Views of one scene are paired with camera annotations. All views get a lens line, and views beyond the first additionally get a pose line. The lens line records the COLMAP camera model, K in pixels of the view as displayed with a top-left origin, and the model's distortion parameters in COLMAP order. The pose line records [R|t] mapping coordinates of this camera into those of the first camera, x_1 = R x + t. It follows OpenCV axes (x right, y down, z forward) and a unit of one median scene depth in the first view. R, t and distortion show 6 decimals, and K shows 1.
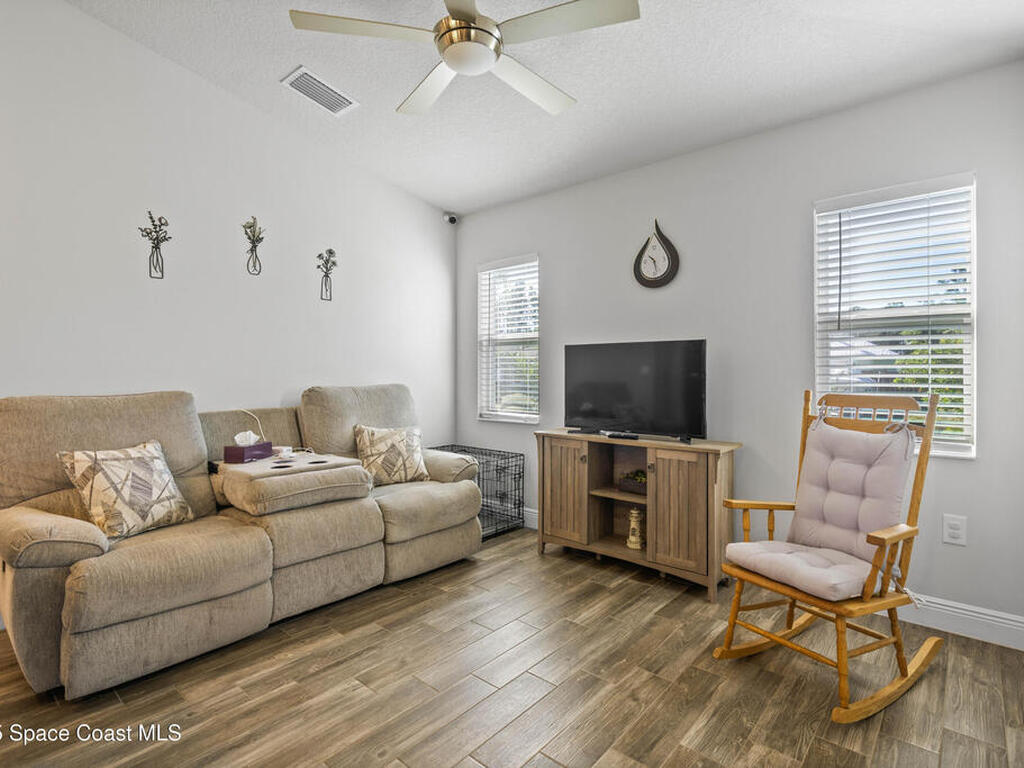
lens RADIAL K [[524.5, 0, 512.2], [0, 524.5, 379.0], [0, 0, 1]] dist [0.001355, 0.000055]
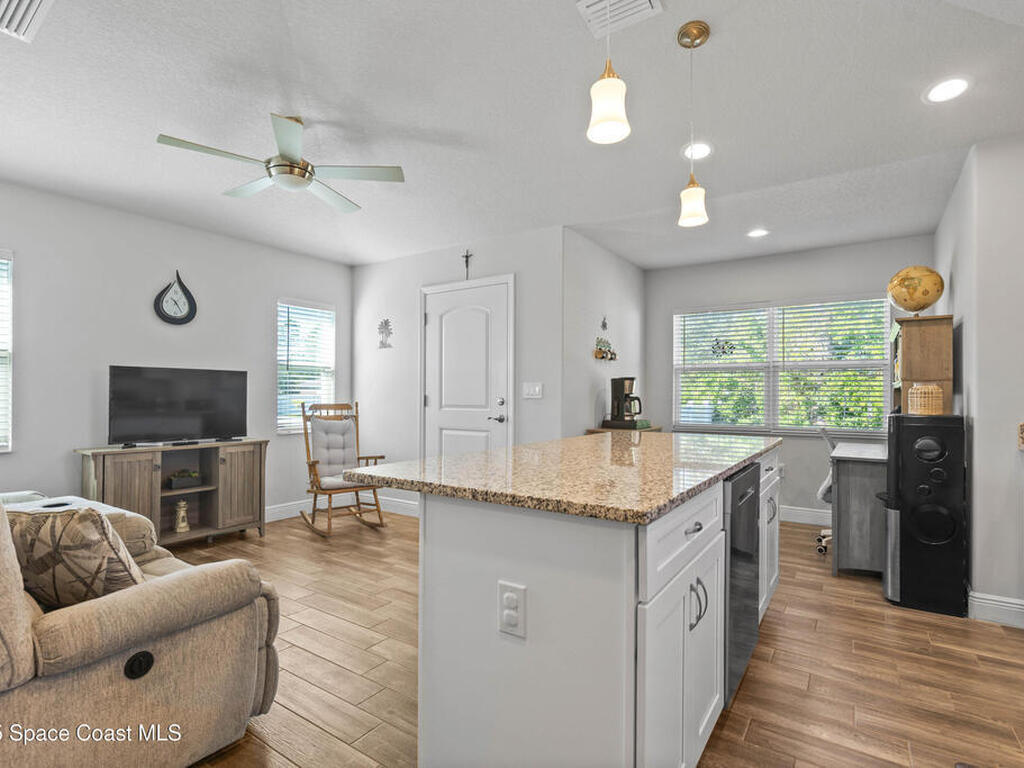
lens RADIAL K [[524.5, 0, 512.2], [0, 524.5, 379.0], [0, 0, 1]] dist [0.001355, 0.000055]
pose [[-0.121614, 0.017434, 0.992424, -1.208389], [-0.004281, 0.999827, -0.018088, -0.026670], [-0.992568, -0.006449, -0.121518, 0.398552]]
